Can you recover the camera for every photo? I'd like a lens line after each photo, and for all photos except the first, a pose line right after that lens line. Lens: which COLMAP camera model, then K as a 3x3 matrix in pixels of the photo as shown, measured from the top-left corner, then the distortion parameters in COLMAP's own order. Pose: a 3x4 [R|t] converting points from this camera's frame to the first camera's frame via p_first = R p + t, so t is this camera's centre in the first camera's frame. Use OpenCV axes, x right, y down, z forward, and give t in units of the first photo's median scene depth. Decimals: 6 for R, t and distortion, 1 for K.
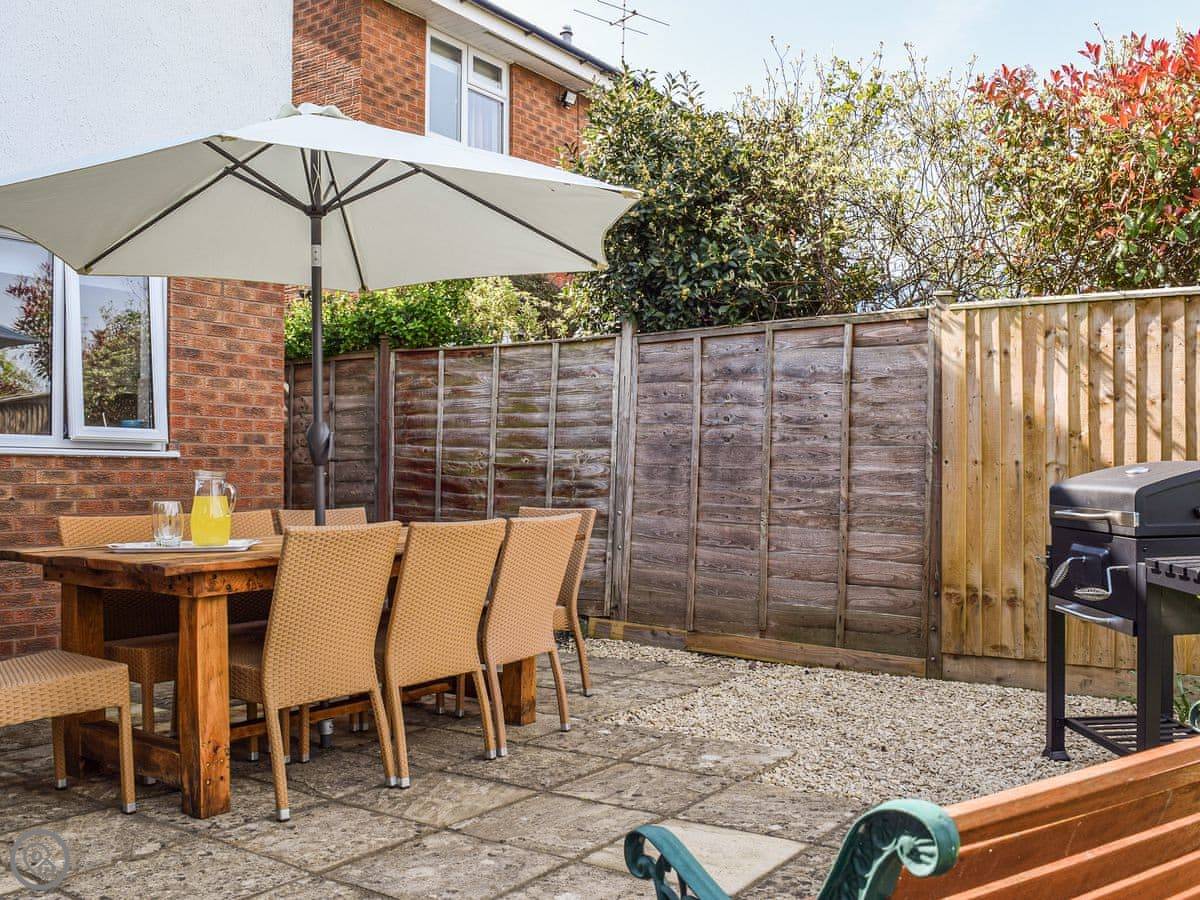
lens RADIAL K [[1100.7, 0, 601.6], [0, 1100.7, 481.0], [0, 0, 1]] dist [-0.097527, 0.015999]
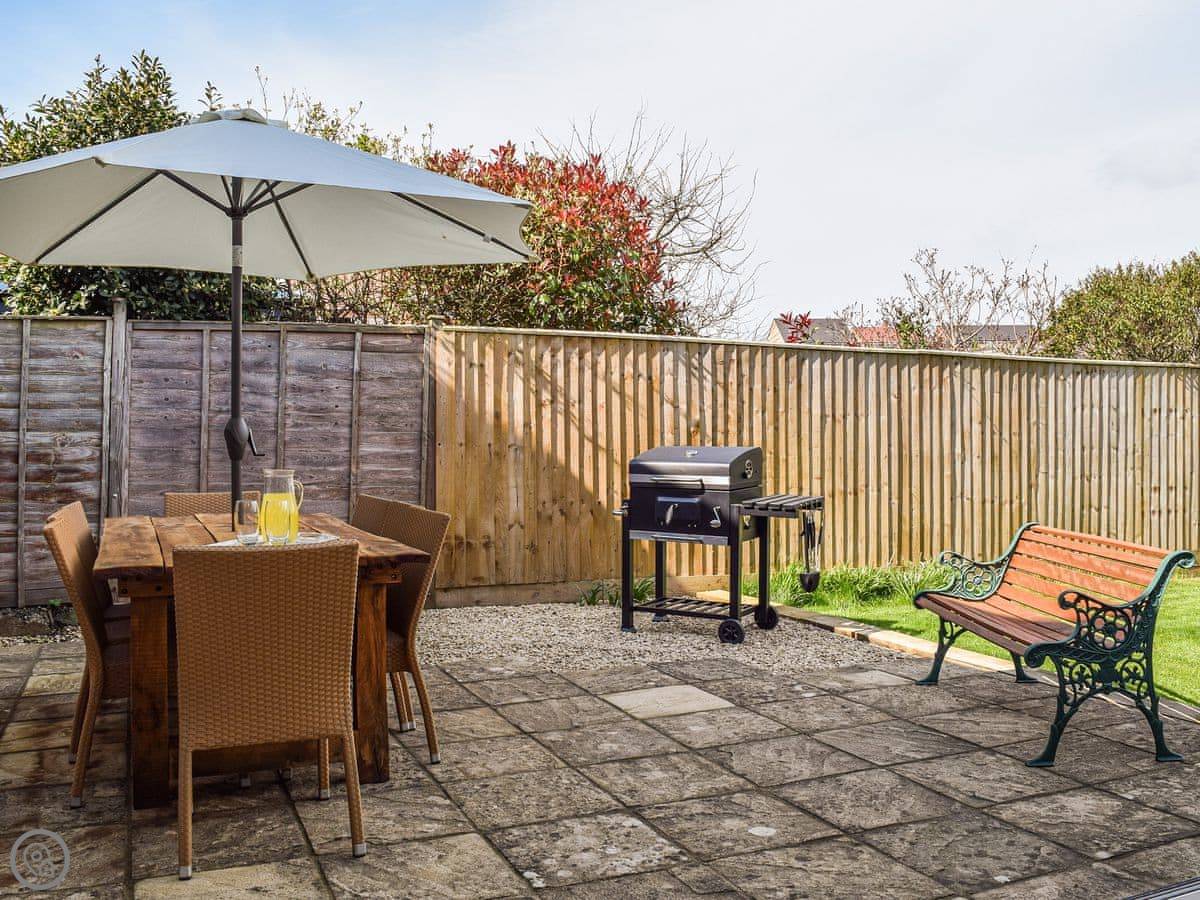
lens RADIAL K [[1075.7, 0, 600.0], [0, 1075.7, 450.0], [0, 0, 1]] dist [-0.064978, 0.018509]
pose [[0.540235, -0.013972, 0.841398, -0.648537], [0.011498, 0.999891, 0.009222, -0.019434], [-0.841435, 0.004692, 0.540337, 0.120529]]
